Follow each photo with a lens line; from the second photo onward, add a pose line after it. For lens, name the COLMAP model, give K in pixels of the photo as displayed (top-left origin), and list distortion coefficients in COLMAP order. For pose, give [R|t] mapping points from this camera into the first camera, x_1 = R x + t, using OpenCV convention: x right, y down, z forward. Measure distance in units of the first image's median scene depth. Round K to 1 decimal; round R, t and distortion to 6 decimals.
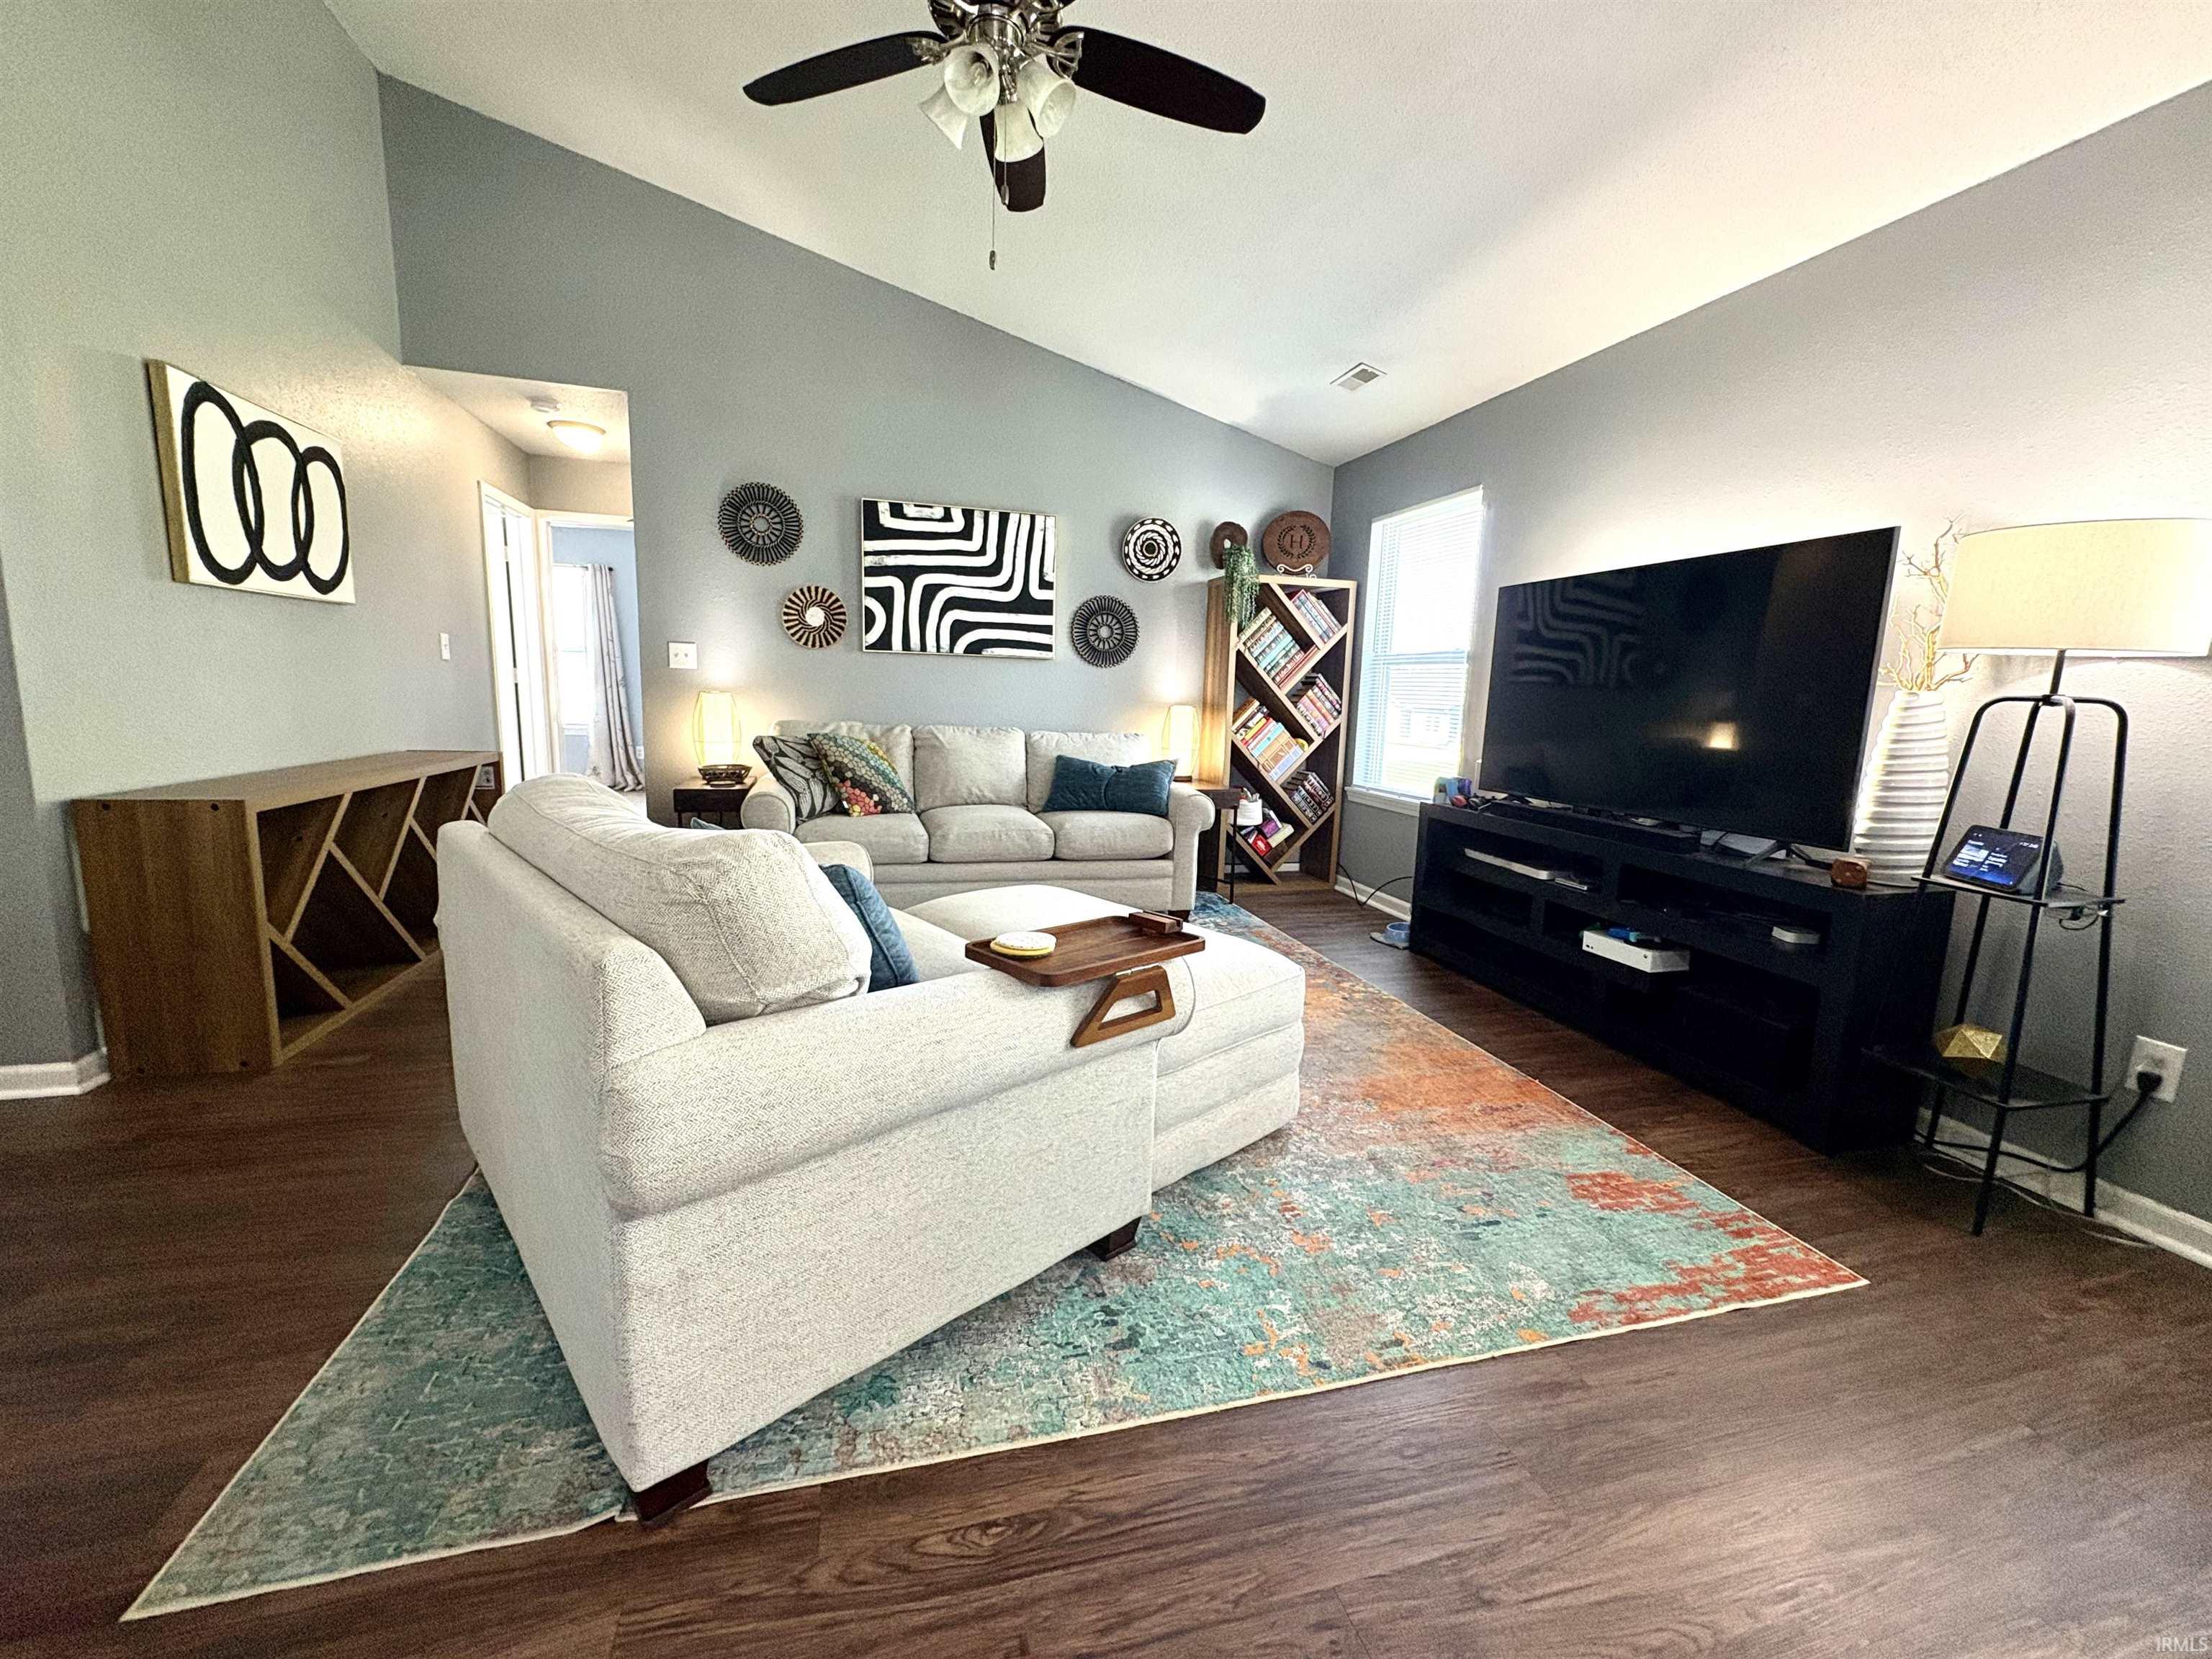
lens RADIAL K [[882.6, 0, 1106.0], [0, 882.6, 829.5], [0, 0, 1]] dist [0.002834, 0.000571]
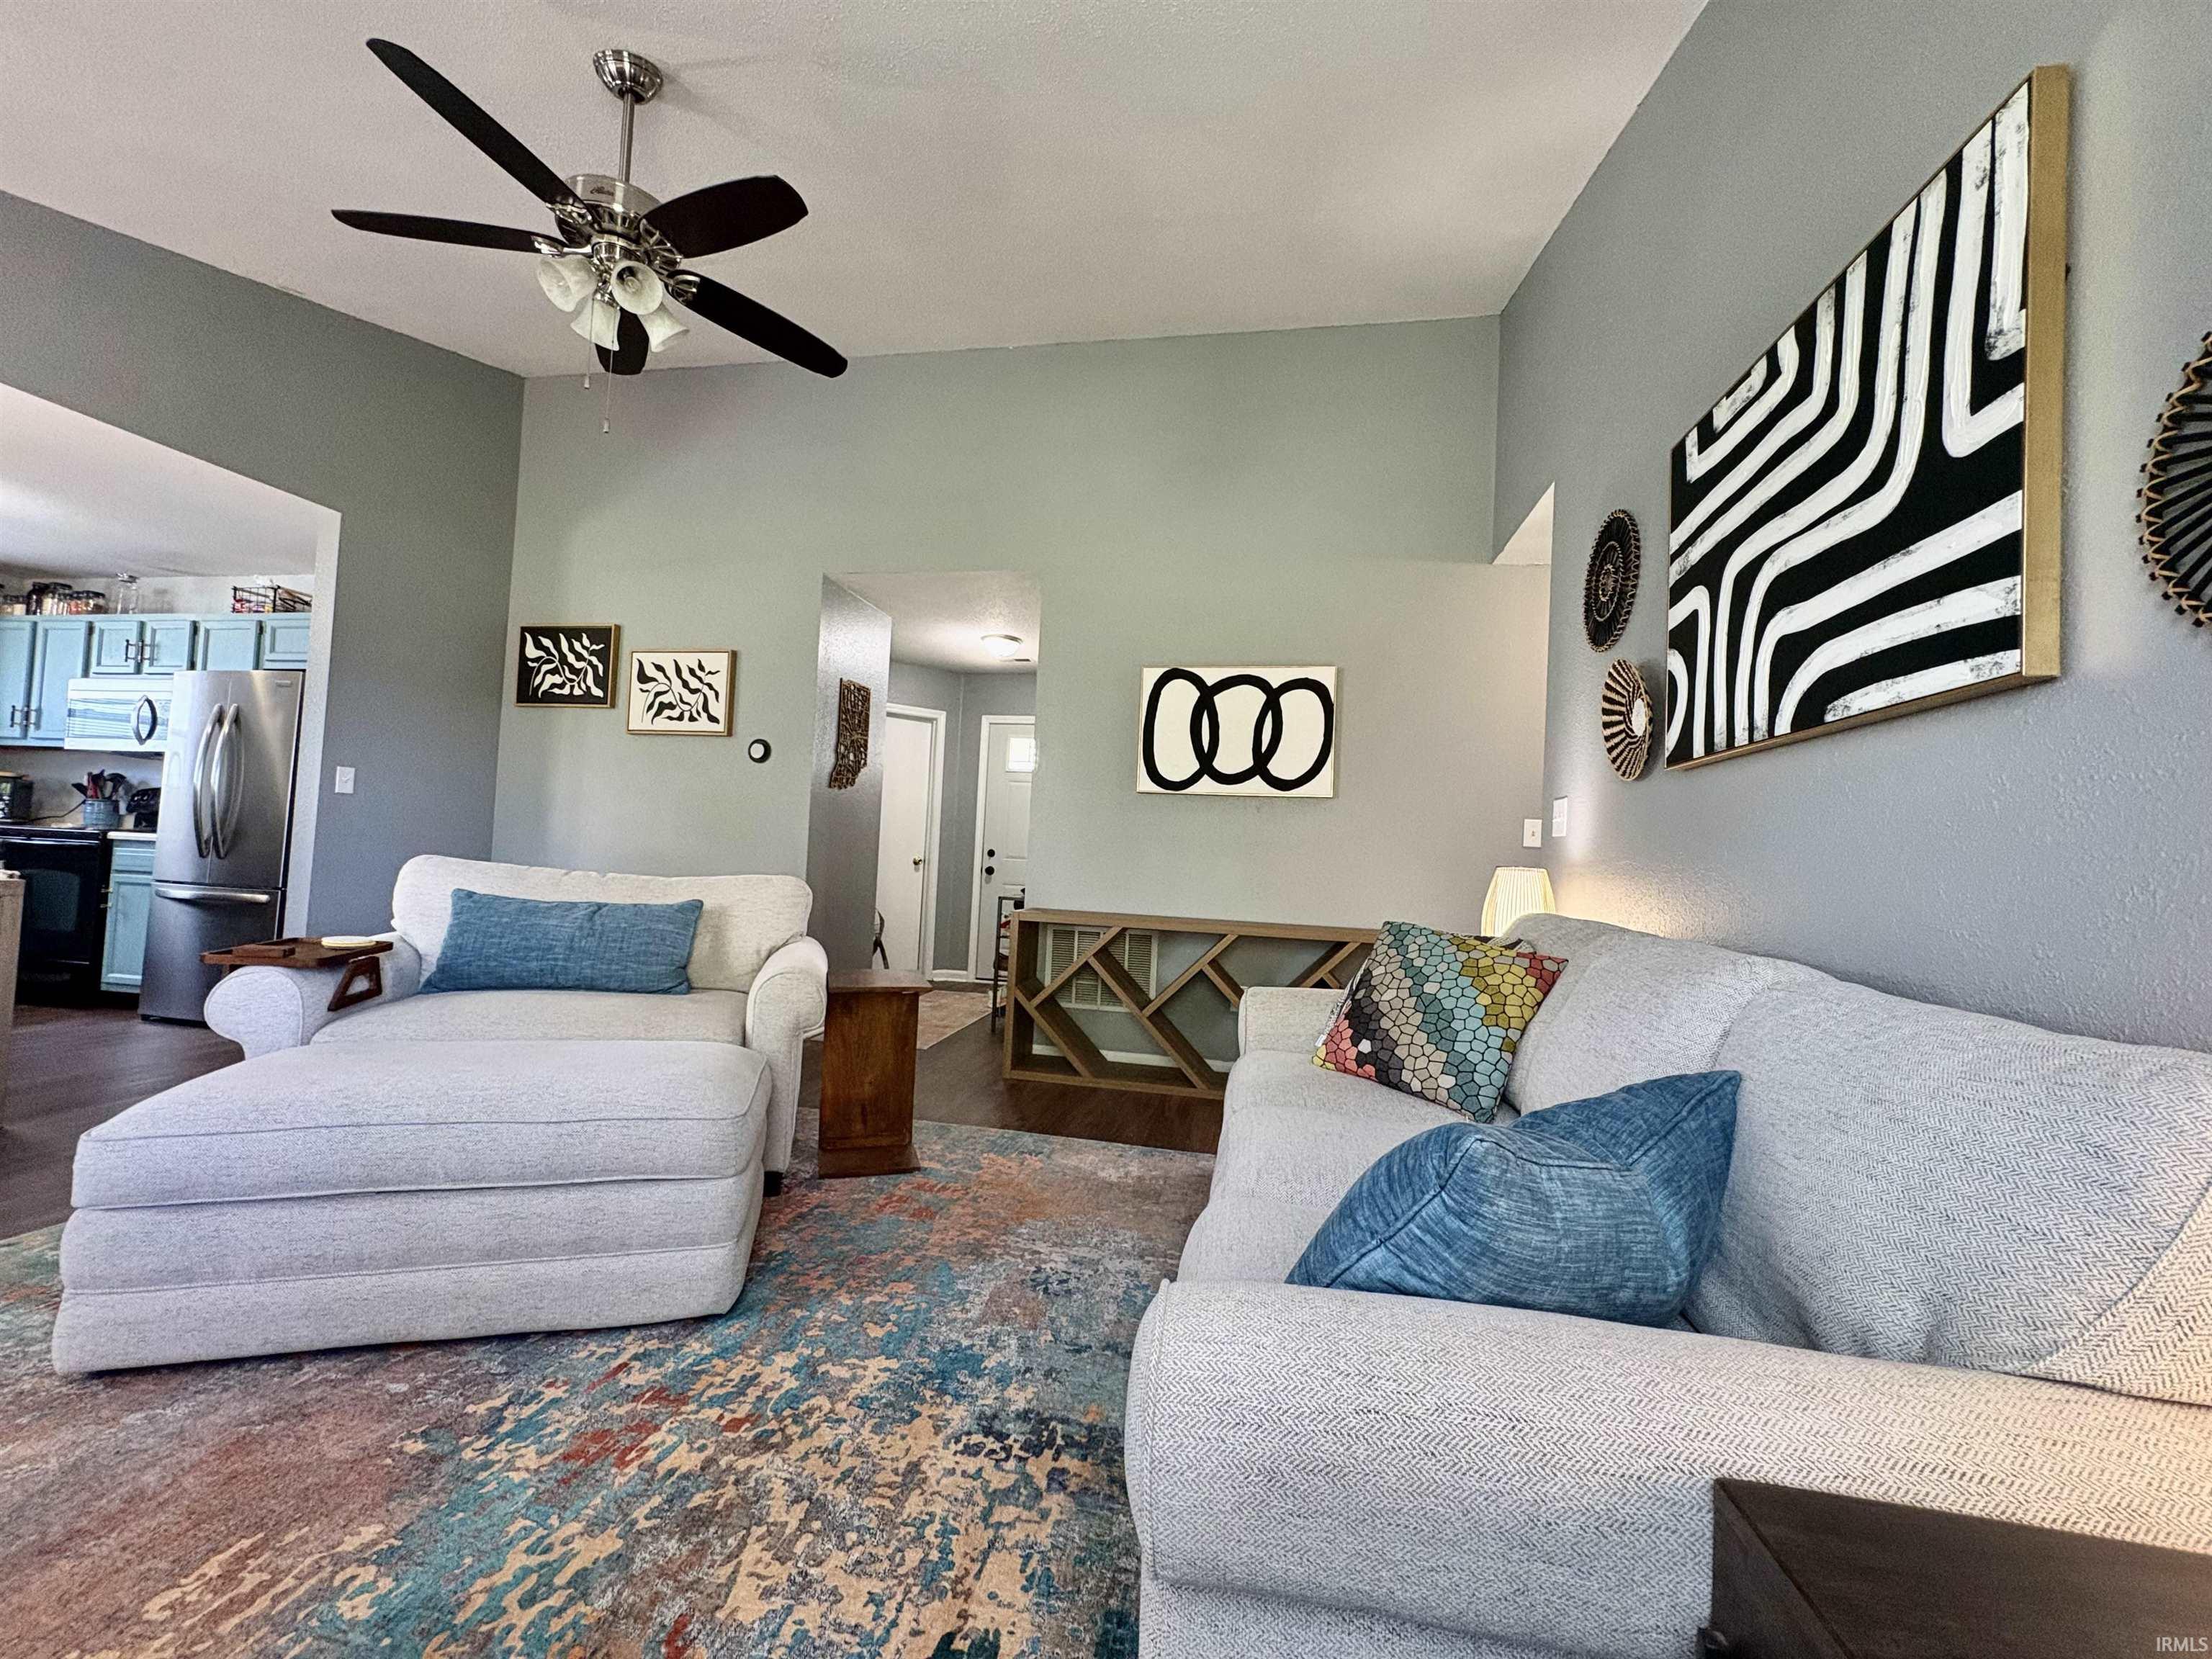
lens RADIAL K [[882.6, 0, 1106.0], [0, 882.6, 829.5], [0, 0, 1]] dist [0.002834, 0.000571]
pose [[-0.444671, -0.088464, -0.891314, 0.247200], [-0.204672, 0.978818, 0.004960, -0.117301], [0.871996, 0.184632, -0.453359, 0.962554]]
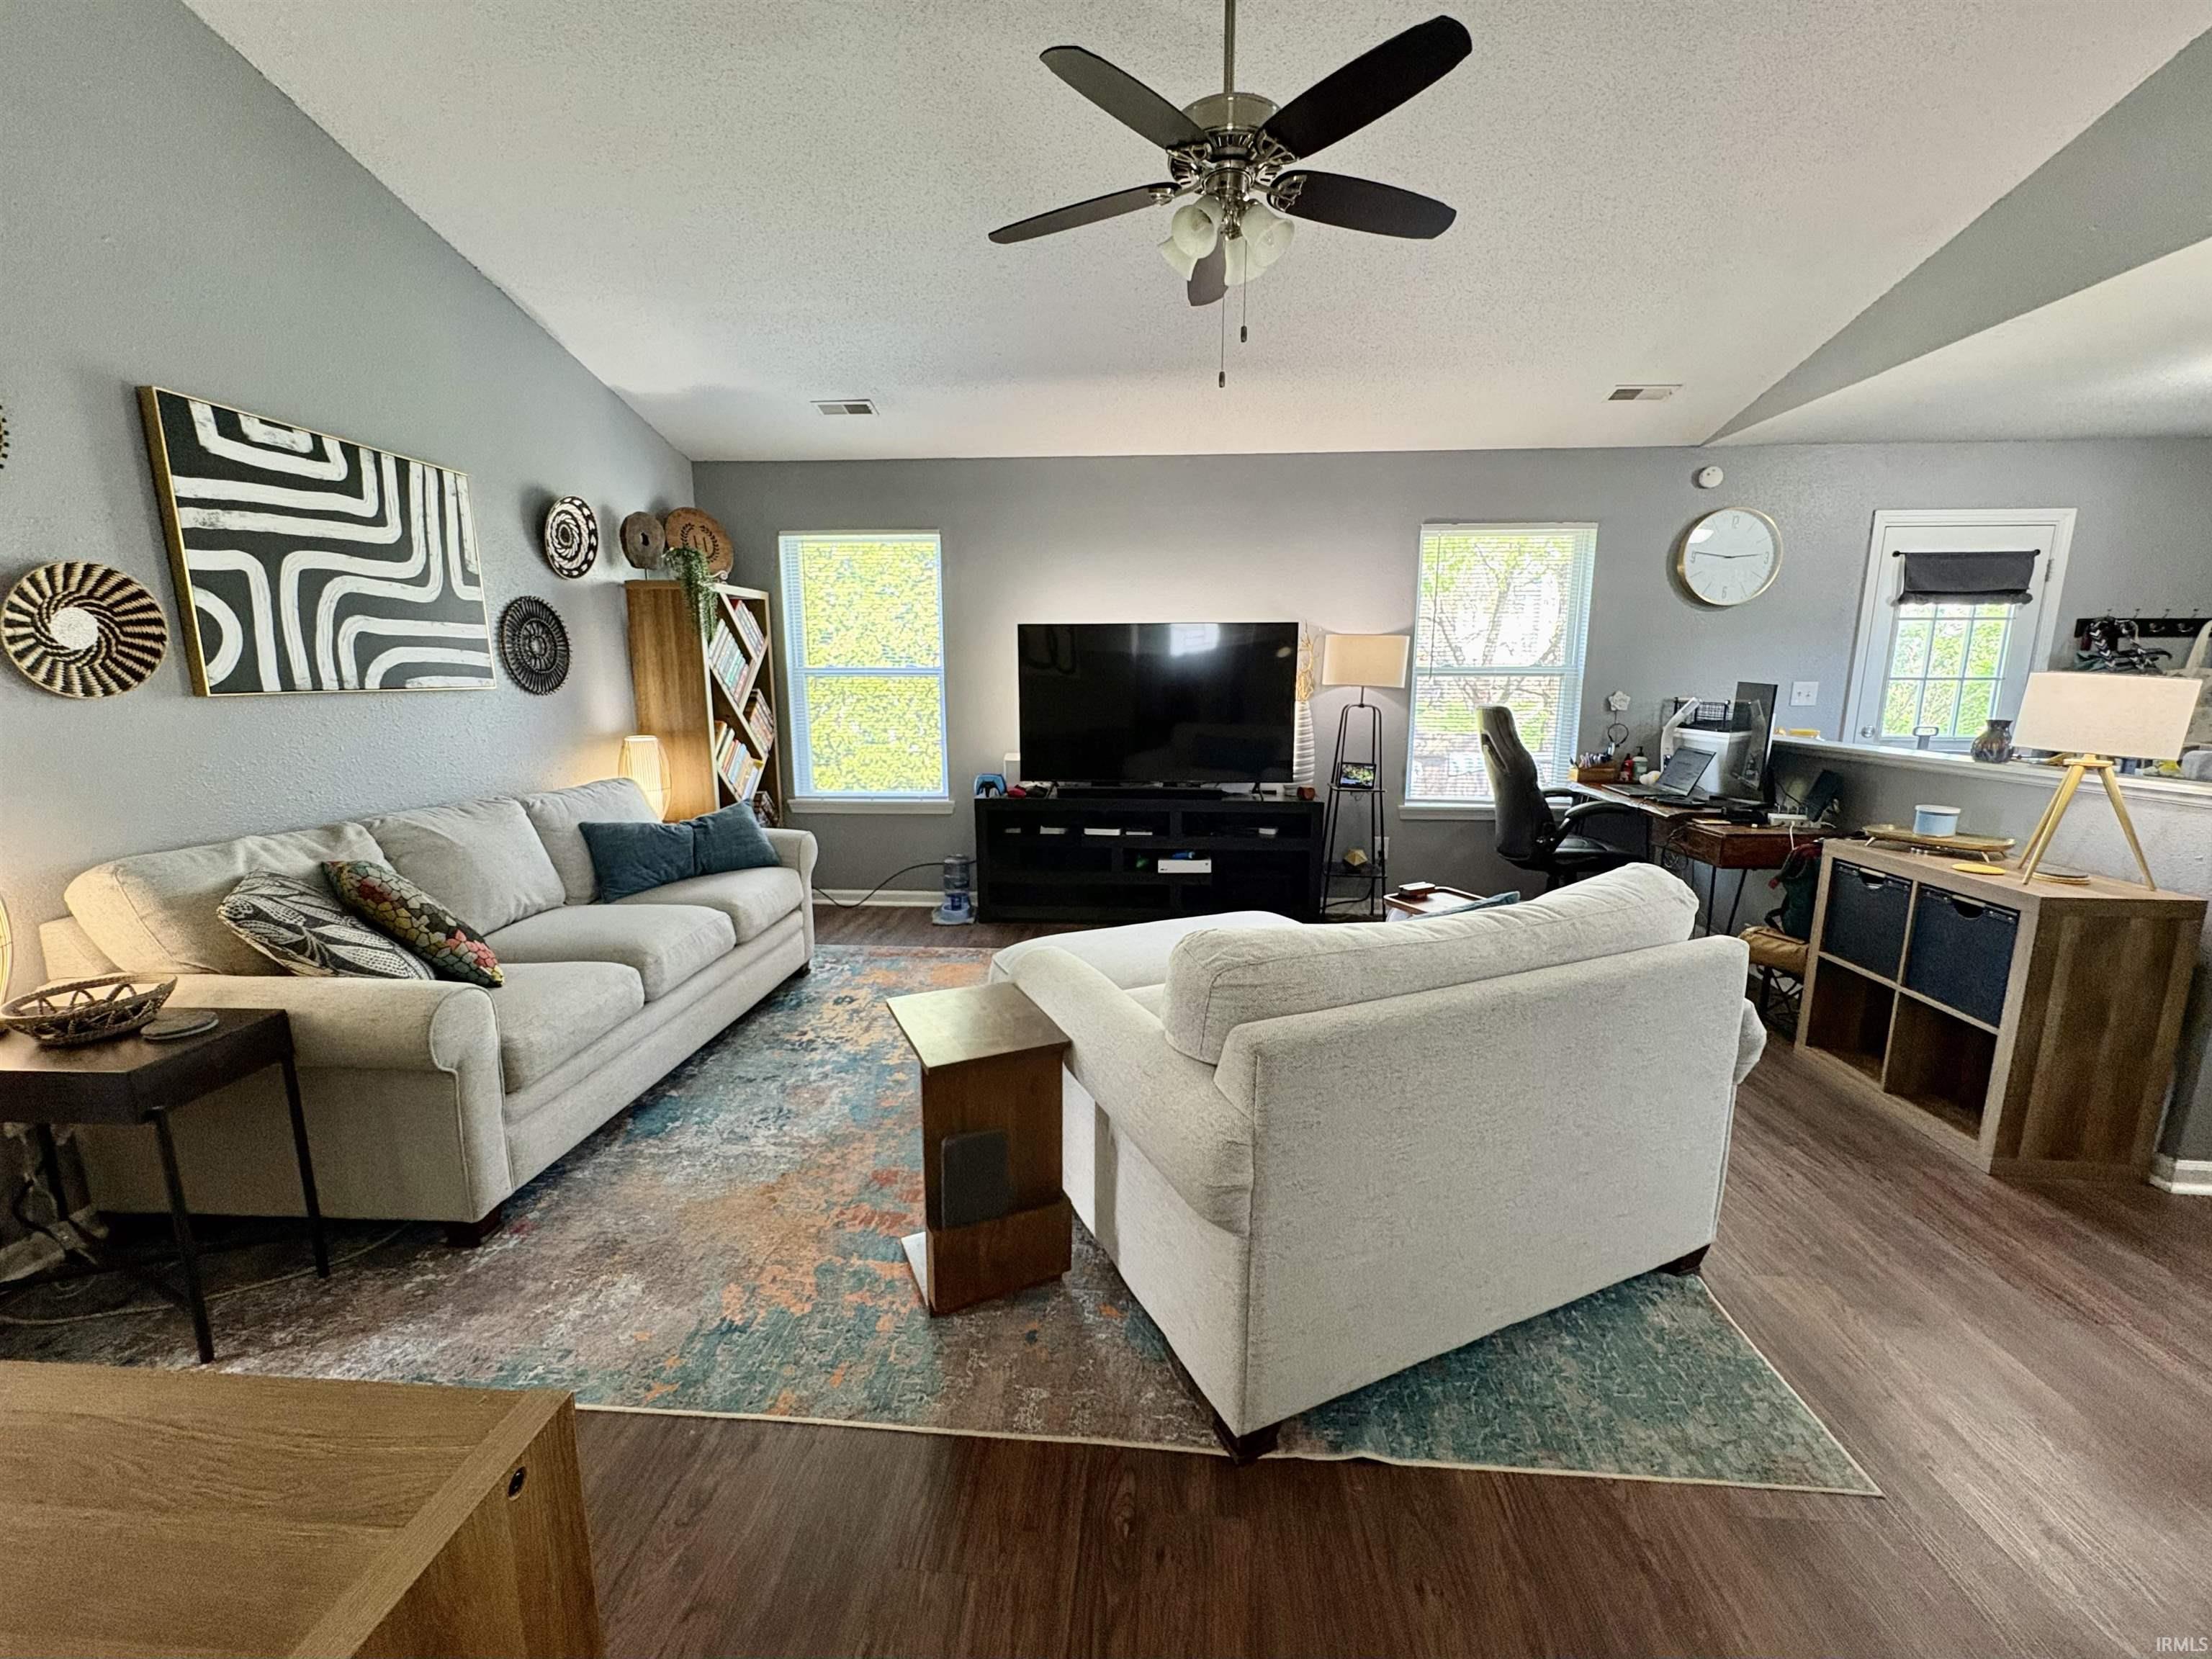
lens RADIAL K [[882.6, 0, 1106.0], [0, 882.6, 829.5], [0, 0, 1]] dist [0.002834, 0.000571]
pose [[0.333979, -0.200132, 0.921089, -0.585716], [0.159464, 0.975110, 0.154049, -0.123922], [-0.928994, 0.095431, 0.357580, 0.347950]]
